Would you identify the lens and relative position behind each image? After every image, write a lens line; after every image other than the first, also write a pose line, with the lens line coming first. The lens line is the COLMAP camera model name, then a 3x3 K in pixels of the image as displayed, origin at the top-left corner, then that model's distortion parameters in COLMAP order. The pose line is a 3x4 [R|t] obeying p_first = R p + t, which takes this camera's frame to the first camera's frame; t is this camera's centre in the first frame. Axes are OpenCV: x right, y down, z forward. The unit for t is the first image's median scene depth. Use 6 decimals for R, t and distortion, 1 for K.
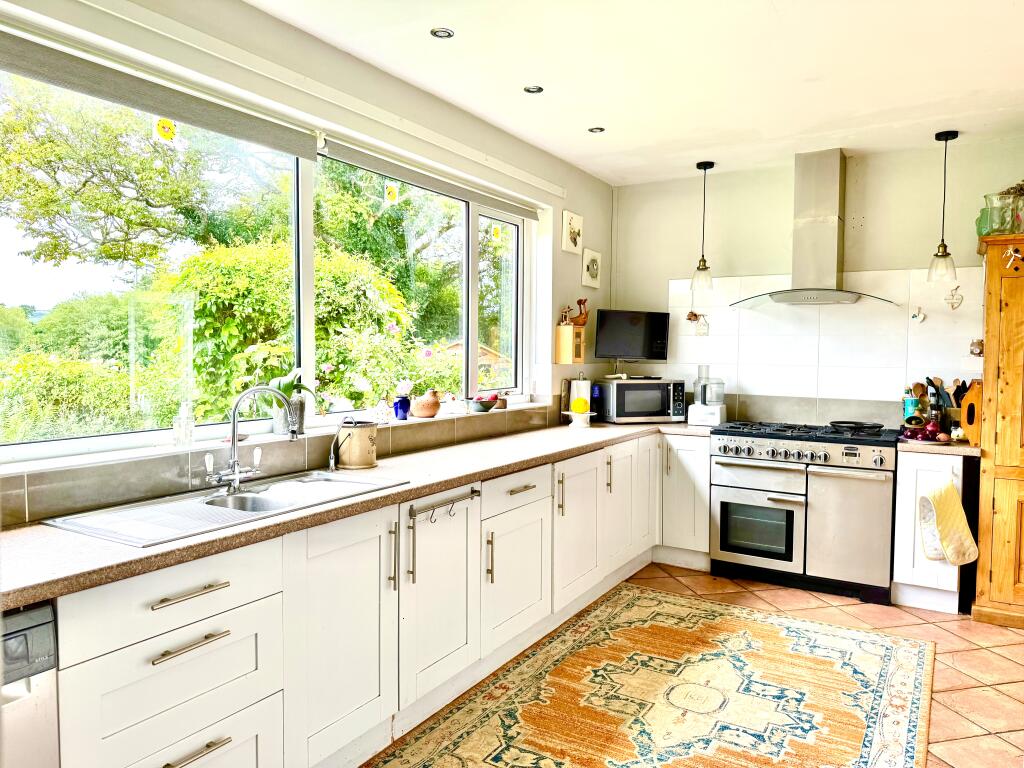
lens RADIAL K [[724.7, 0, 512.0], [0, 724.7, 384.0], [0, 0, 1]] dist [0.111985, -0.146233]
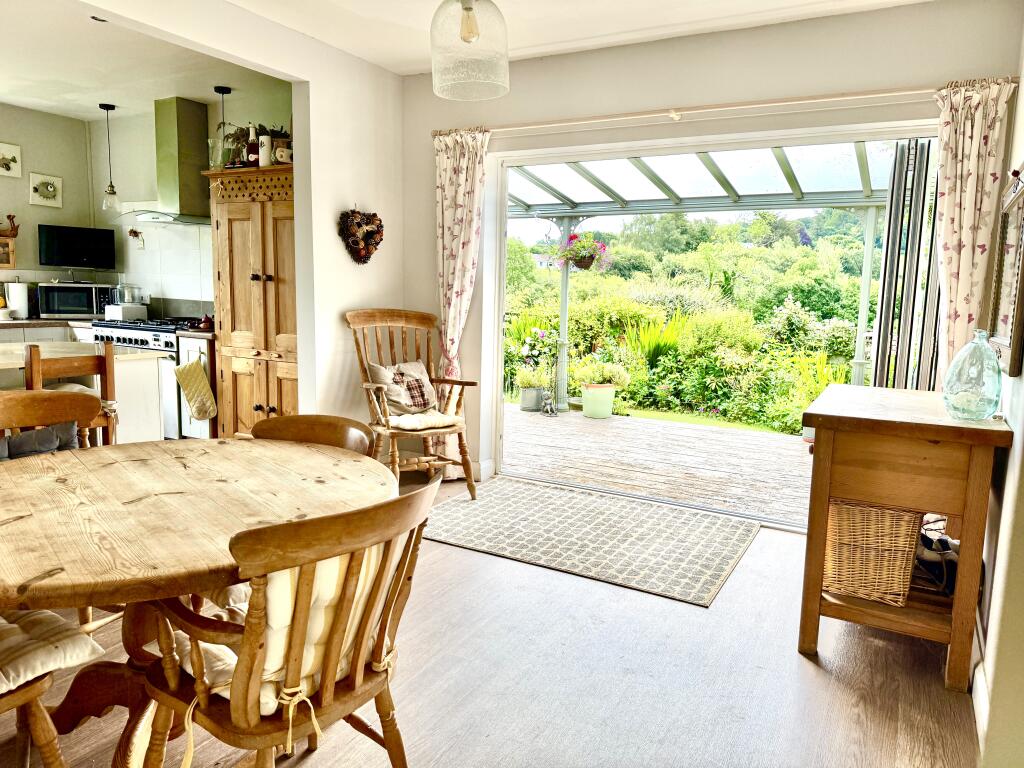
lens RADIAL K [[724.7, 0, 512.0], [0, 724.7, 384.0], [0, 0, 1]] dist [0.111985, -0.146233]
pose [[0.998818, 0.018324, 0.045011, 0.906191], [-0.022084, 0.996178, 0.084508, 0.043180], [-0.043291, -0.085402, 0.995406, -0.299061]]
